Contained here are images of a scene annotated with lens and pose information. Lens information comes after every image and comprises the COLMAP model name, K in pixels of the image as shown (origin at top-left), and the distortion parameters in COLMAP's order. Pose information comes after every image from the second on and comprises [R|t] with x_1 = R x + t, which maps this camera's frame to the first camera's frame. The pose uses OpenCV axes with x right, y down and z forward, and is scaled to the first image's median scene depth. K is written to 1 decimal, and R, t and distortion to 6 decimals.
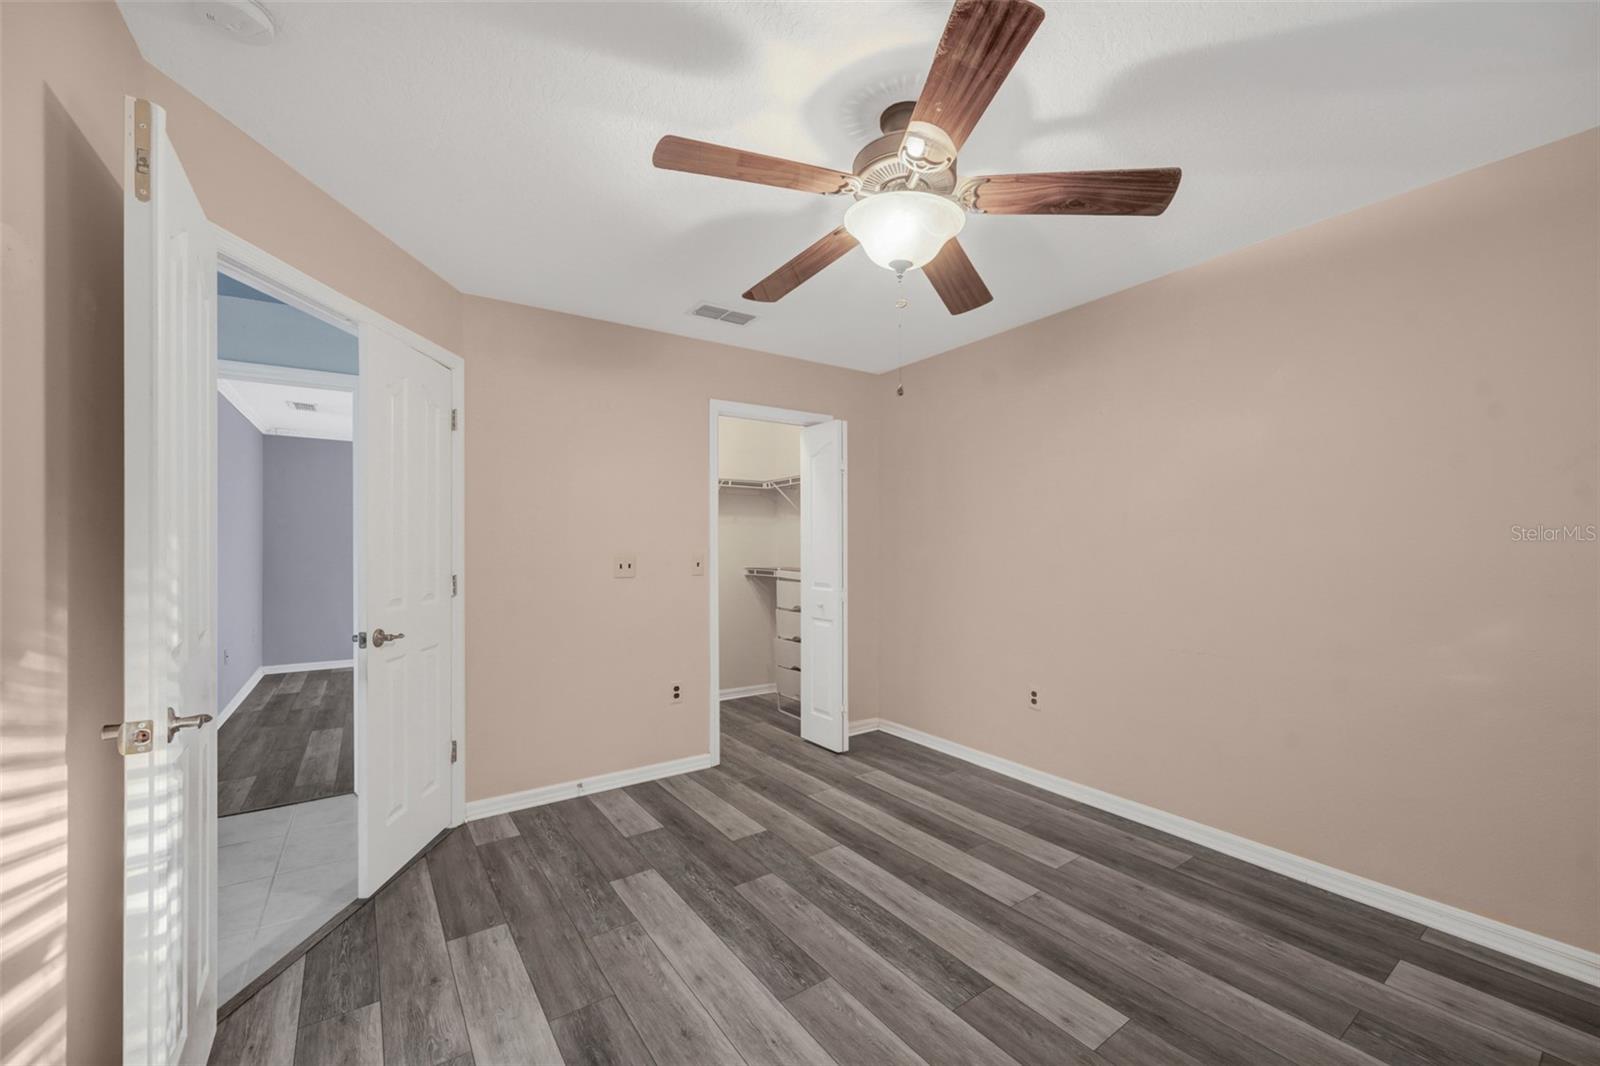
lens RADIAL K [[624.5, 0, 815.2], [0, 624.5, 541.1], [0, 0, 1]] dist [0.000165, 0.000385]
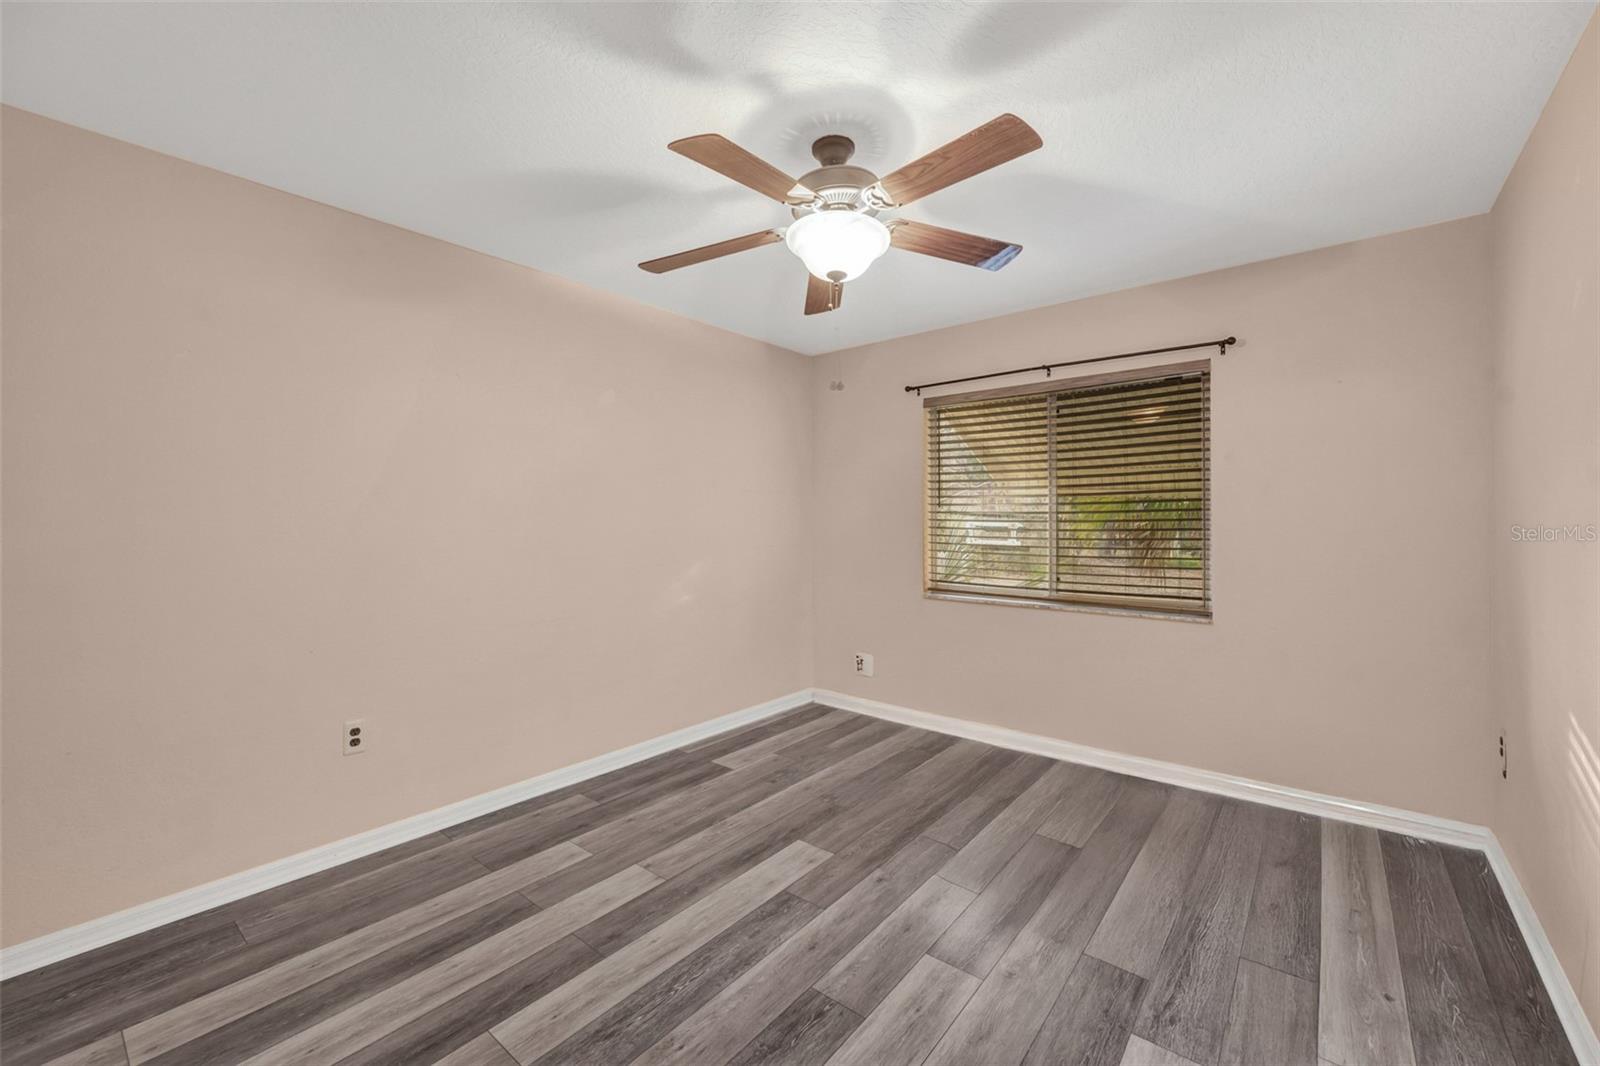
lens RADIAL K [[624.5, 0, 808.3], [0, 624.5, 519.0], [0, 0, 1]] dist [0.000165, 0.000385]
pose [[-0.247794, 0.011472, 0.968745, -0.712530], [-0.003137, 0.999915, -0.012644, 0.010053], [-0.968808, -0.006172, -0.247737, 1.000971]]
